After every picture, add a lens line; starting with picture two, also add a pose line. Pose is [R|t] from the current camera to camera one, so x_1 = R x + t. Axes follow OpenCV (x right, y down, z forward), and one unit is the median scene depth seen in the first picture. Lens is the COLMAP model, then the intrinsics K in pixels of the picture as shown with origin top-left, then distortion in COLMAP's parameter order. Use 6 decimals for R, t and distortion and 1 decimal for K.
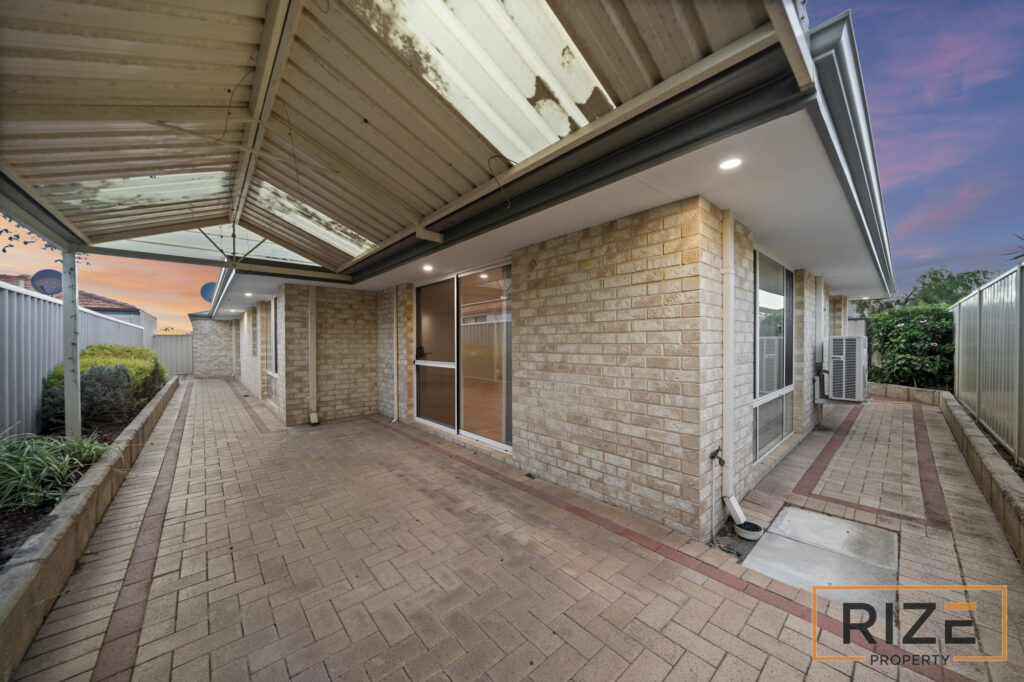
lens RADIAL K [[352.4, 0, 498.9], [0, 352.4, 345.8], [0, 0, 1]] dist [0.000493, 0.000022]
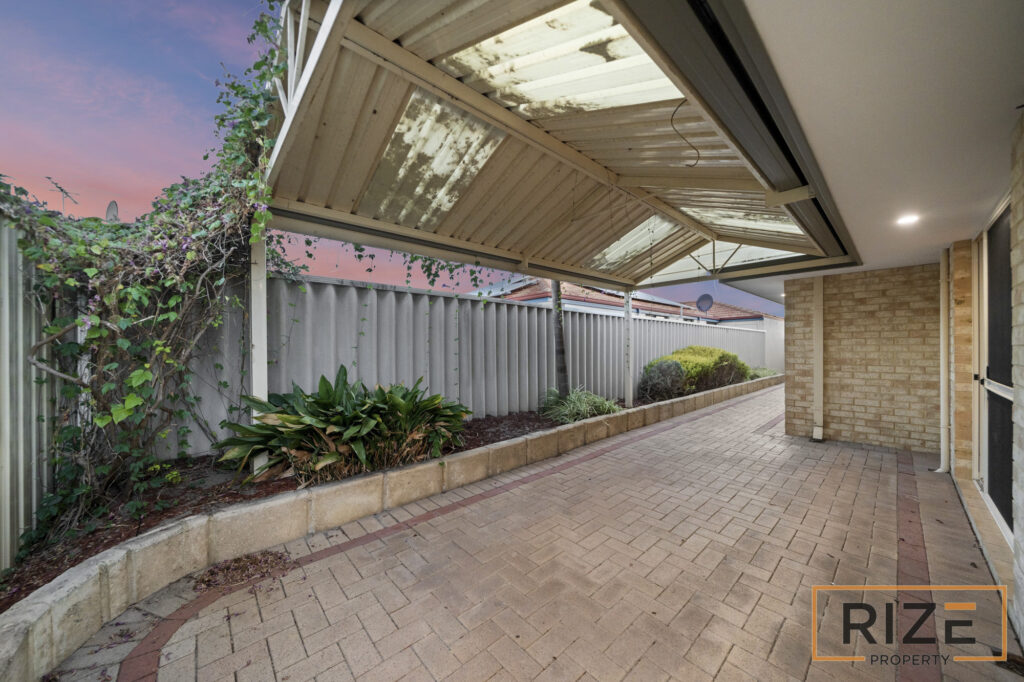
lens RADIAL K [[352.4, 0, 508.2], [0, 352.4, 350.0], [0, 0, 1]] dist [0.000493, 0.000022]
pose [[0.030396, 0.014375, -0.999435, 0.399101], [-0.002760, 0.999894, 0.014298, -0.006048], [0.999534, 0.002324, 0.030433, 0.314162]]
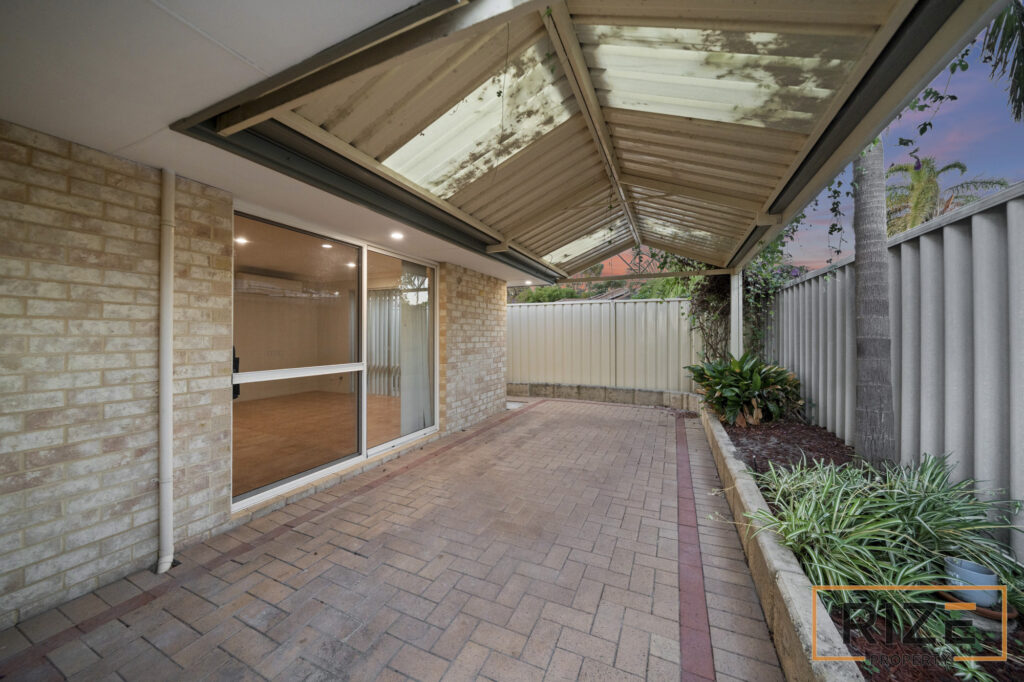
lens RADIAL K [[352.4, 0, 516.3], [0, 352.4, 332.7], [0, 0, 1]] dist [0.000493, 0.000022]
pose [[-0.434780, 0.013425, 0.900437, -1.033667], [0.009319, 0.999902, -0.010408, -0.003420], [-0.900488, 0.003866, -0.434863, 1.152382]]
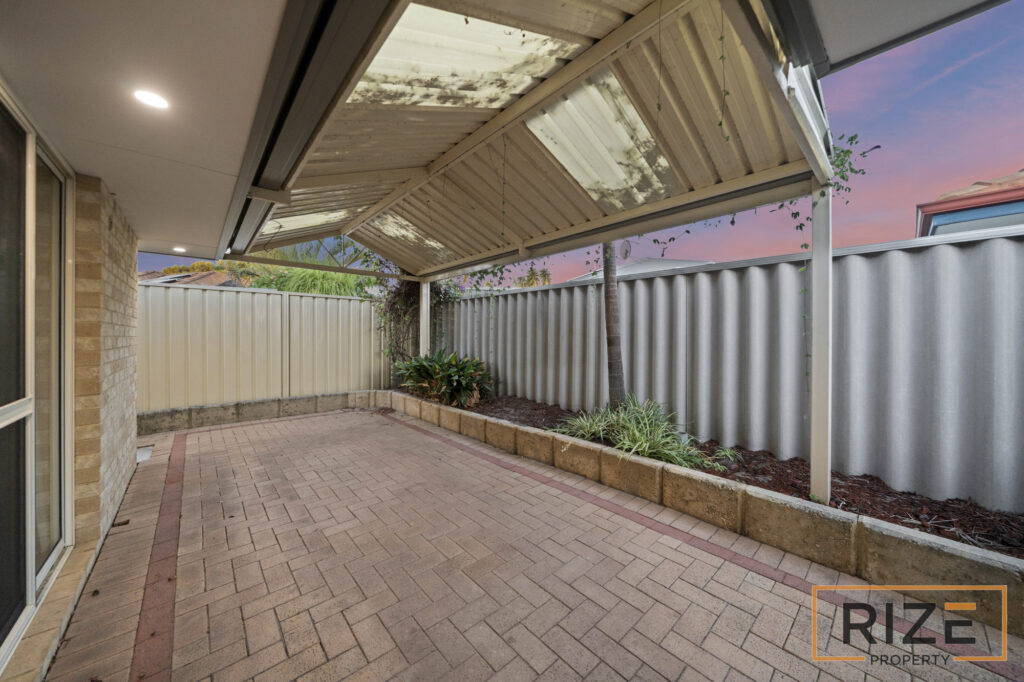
lens RADIAL K [[352.4, 0, 494.8], [0, 352.4, 334.2], [0, 0, 1]] dist [0.000493, 0.000022]
pose [[-0.999971, 0.006055, -0.004653, -0.531899], [0.006028, 0.999965, 0.005852, -0.008083], [0.004688, 0.005824, -0.999972, 1.385861]]
